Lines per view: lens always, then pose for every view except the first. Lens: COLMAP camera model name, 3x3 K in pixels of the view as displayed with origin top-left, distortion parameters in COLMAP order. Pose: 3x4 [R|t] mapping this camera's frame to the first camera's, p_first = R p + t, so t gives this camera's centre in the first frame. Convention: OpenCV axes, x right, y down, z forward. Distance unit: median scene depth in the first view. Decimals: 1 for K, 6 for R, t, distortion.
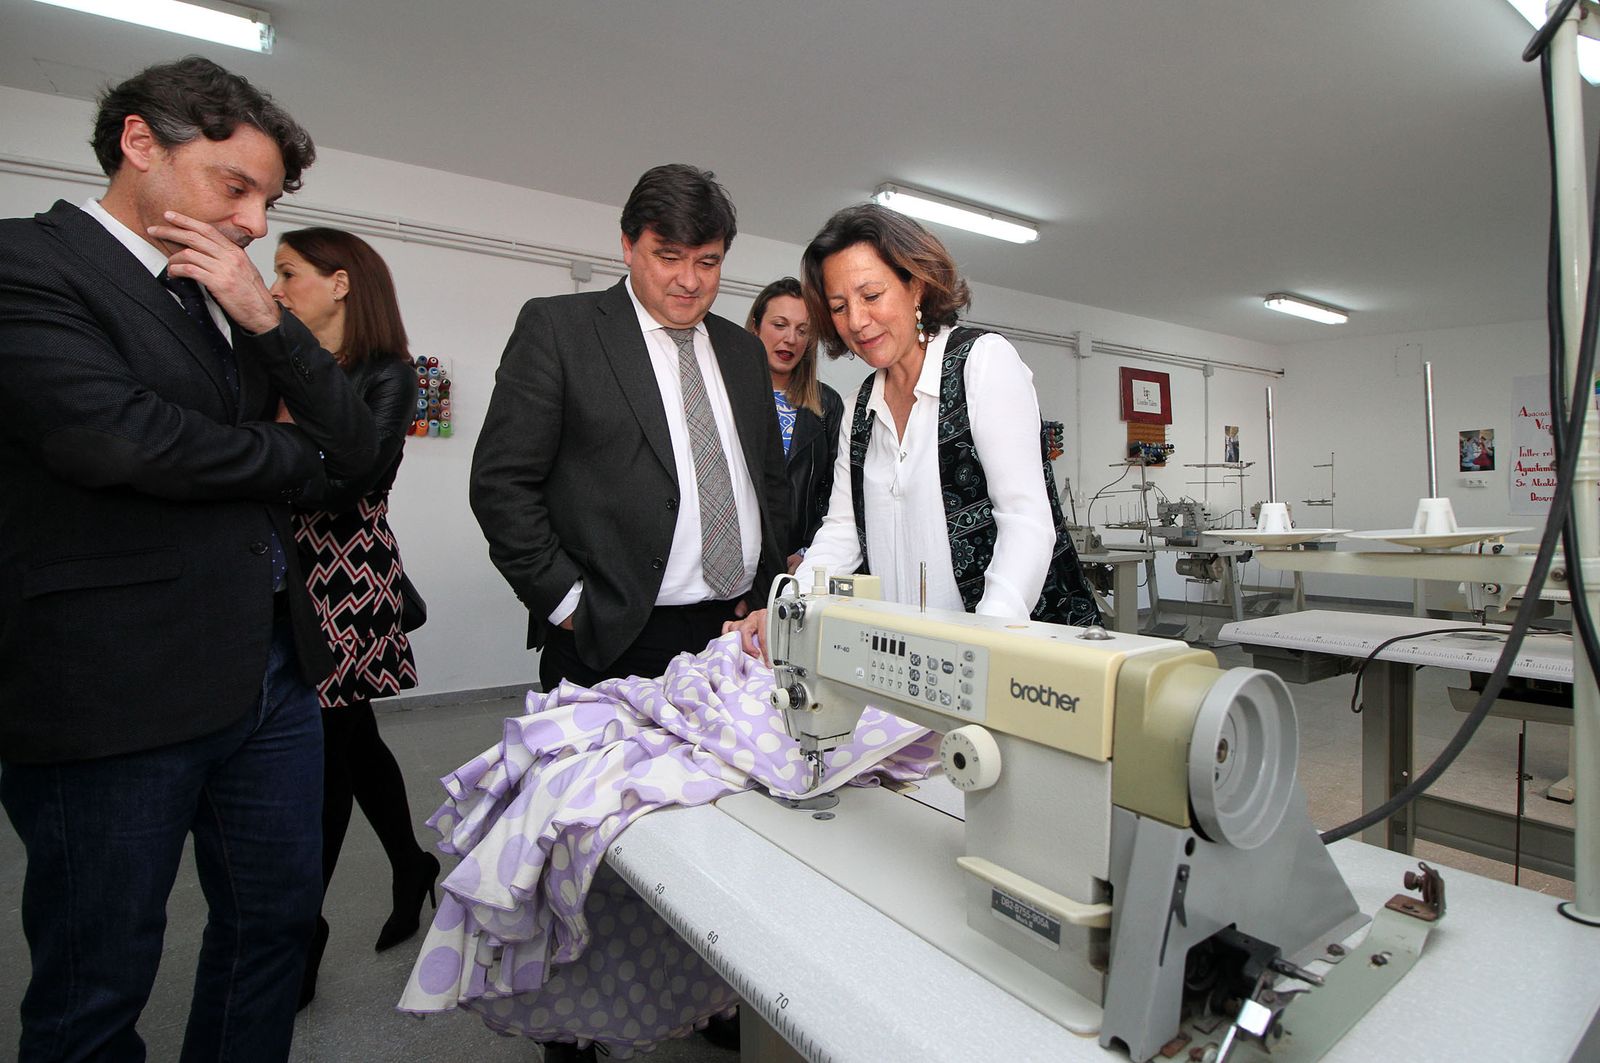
lens RADIAL K [[790.4, 0, 779.3], [0, 790.4, 514.6], [0, 0, 1]] dist [-0.022031, -0.001142]
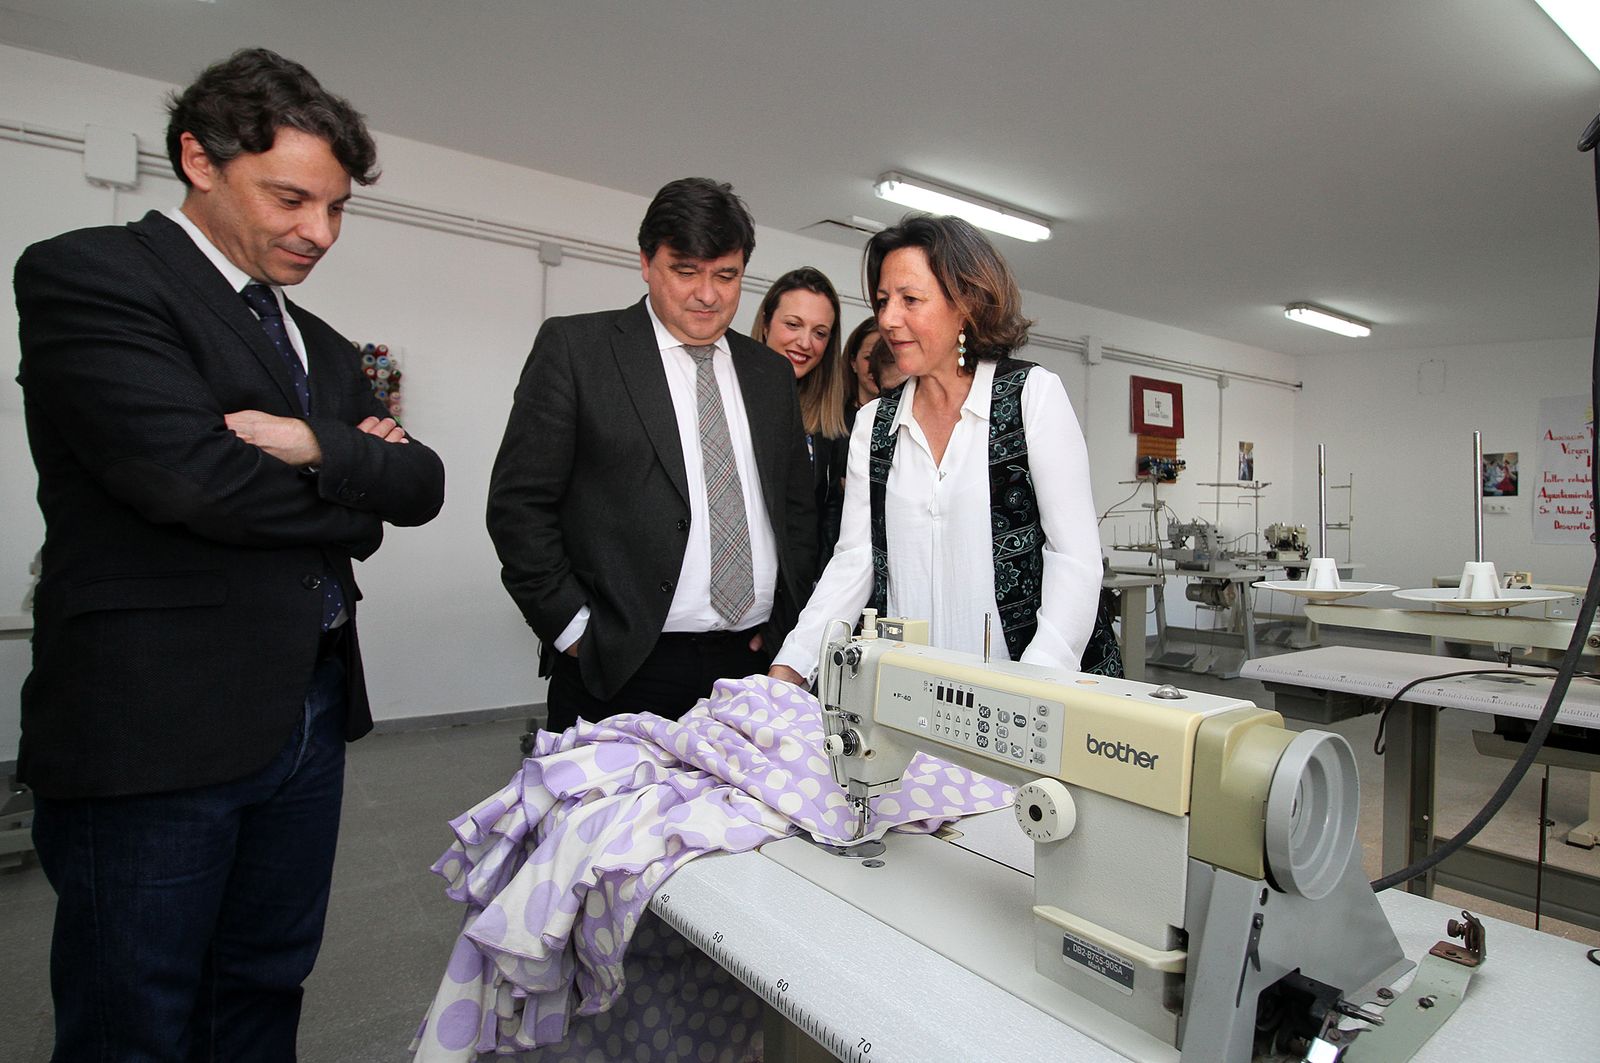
lens RADIAL K [[868.0, 0, 800.0], [0, 868.0, 531.5], [0, 0, 1]] dist [-0.019053, -0.000123]
pose [[0.998577, 0.020375, 0.049280, -0.085082], [-0.020698, 0.999768, 0.006035, -0.034194], [-0.049146, -0.007047, 0.998767, -0.069986]]
